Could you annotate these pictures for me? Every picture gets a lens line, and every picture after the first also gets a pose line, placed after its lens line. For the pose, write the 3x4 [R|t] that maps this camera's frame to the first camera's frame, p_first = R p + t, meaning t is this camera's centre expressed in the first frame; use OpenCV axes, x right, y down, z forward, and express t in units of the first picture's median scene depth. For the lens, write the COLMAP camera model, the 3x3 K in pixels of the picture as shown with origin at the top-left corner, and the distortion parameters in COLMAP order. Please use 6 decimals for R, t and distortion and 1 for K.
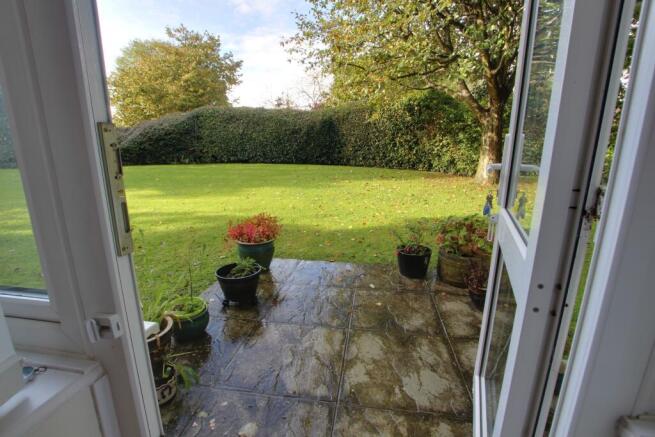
lens RADIAL K [[298.6, 0, 328.5], [0, 298.6, 219.5], [0, 0, 1]] dist [-0.028967, 0.000535]
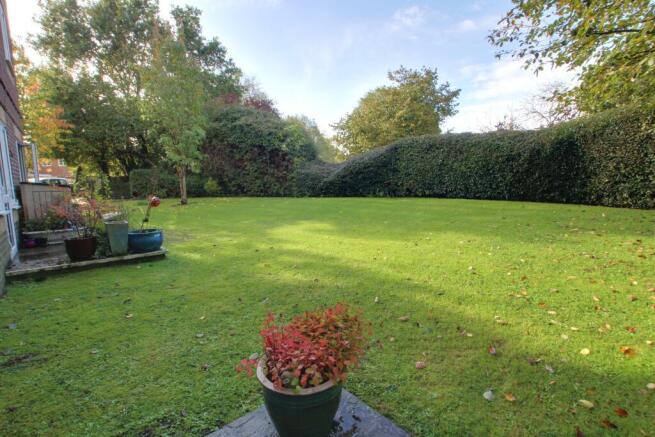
lens RADIAL K [[298.6, 0, 329.3], [0, 298.6, 222.8], [0, 0, 1]] dist [-0.028967, 0.000535]
pose [[0.774258, 0.072058, -0.628754, 0.012343], [-0.133760, 0.989686, -0.051291, -0.030454], [0.618573, 0.123814, 0.775911, 0.141195]]
